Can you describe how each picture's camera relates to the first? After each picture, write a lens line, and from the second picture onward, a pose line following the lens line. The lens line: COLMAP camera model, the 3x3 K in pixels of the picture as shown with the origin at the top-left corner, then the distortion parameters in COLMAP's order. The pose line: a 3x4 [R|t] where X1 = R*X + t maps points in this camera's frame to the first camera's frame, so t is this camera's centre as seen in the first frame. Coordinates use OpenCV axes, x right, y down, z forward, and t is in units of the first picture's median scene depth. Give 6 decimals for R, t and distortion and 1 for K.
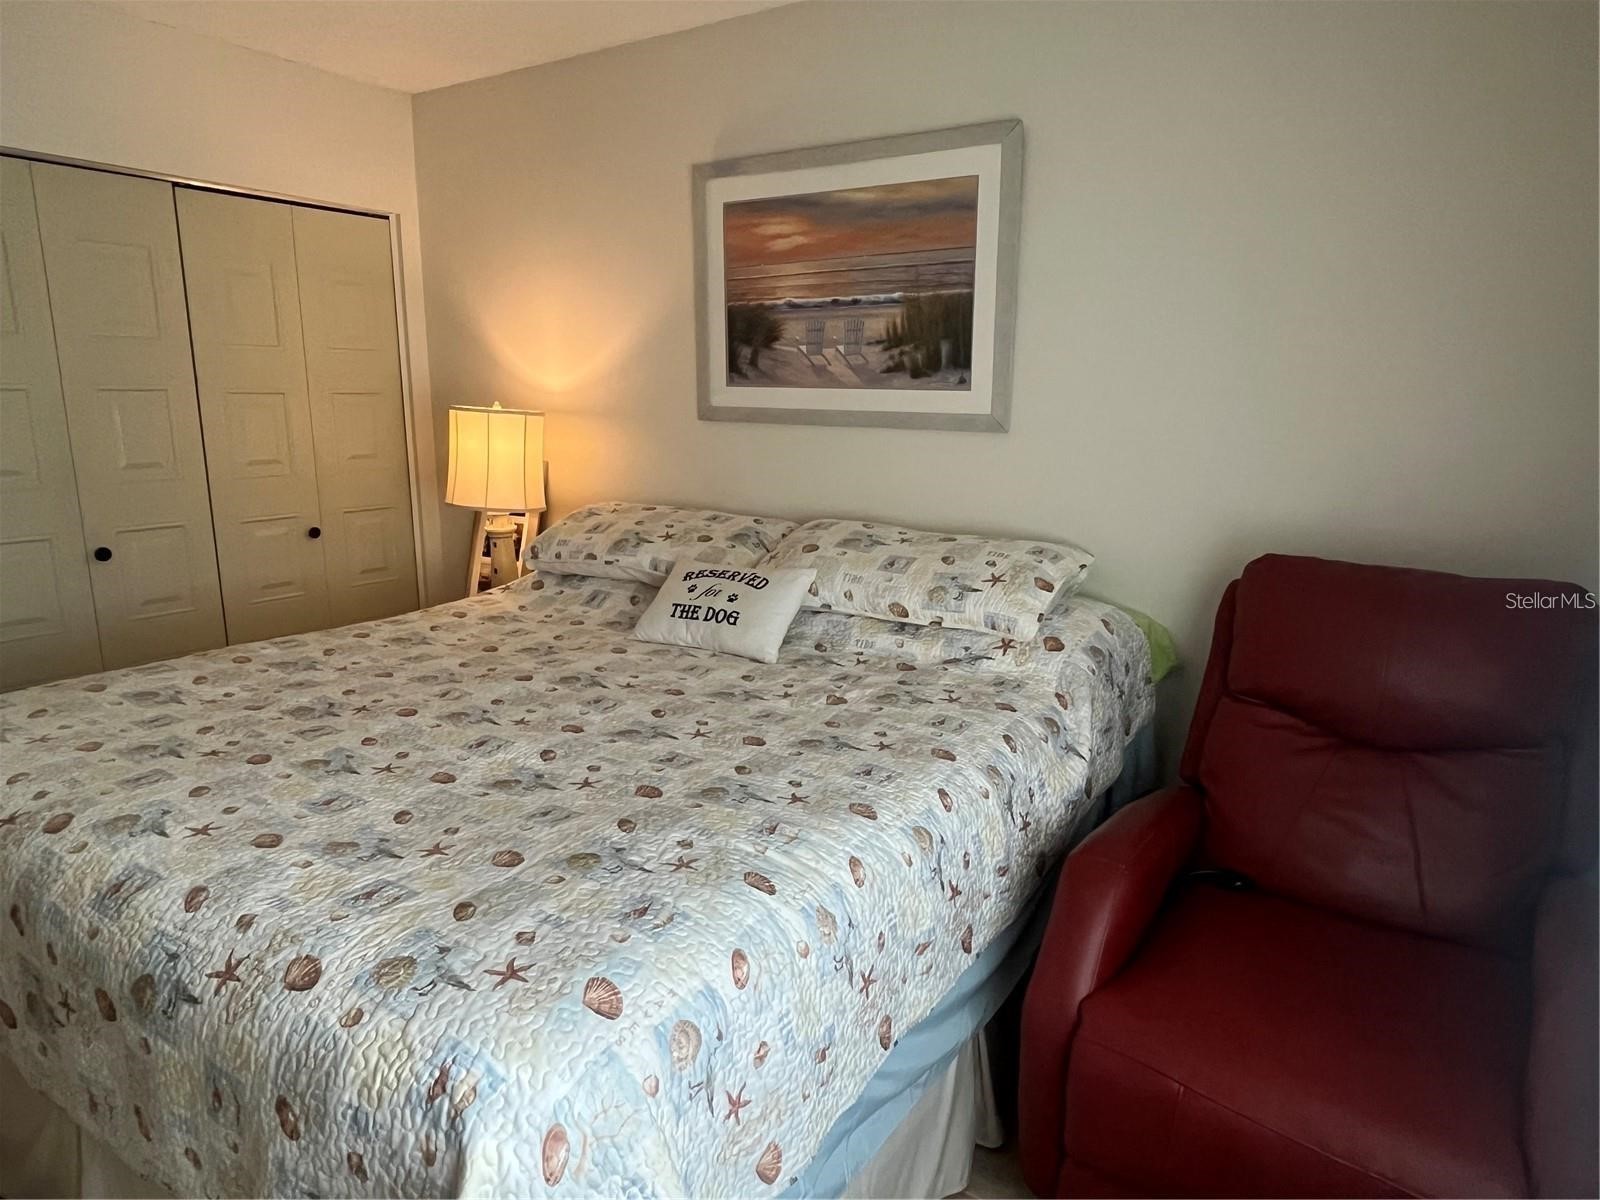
lens RADIAL K [[993.0, 0, 800.1], [0, 993.0, 597.2], [0, 0, 1]] dist [-0.004952, -0.000086]
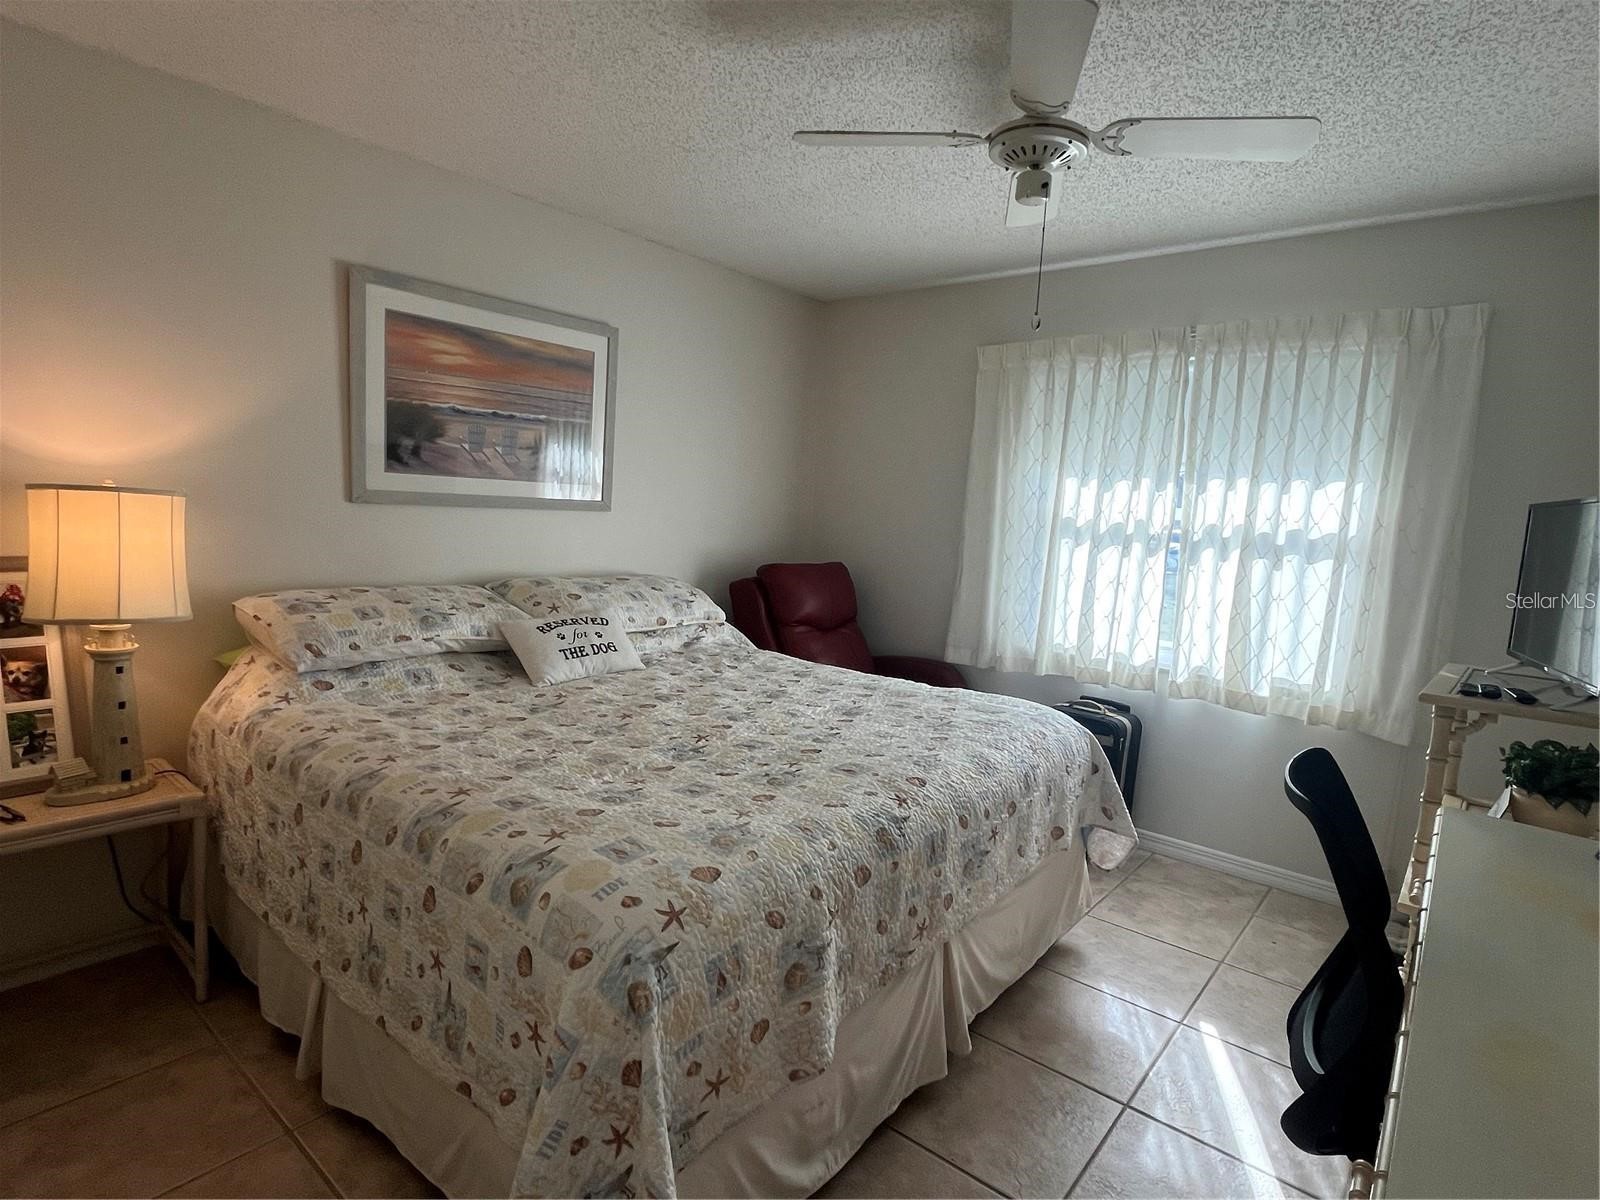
lens RADIAL K [[849.0, 0, 798.5], [0, 849.0, 597.3], [0, 0, 1]] dist [-0.000908, 0.000013]
pose [[0.112969, -0.122511, 0.986017, -1.032448], [0.146472, 0.983581, 0.105427, -0.116116], [-0.982743, 0.132514, 0.129058, 0.482161]]
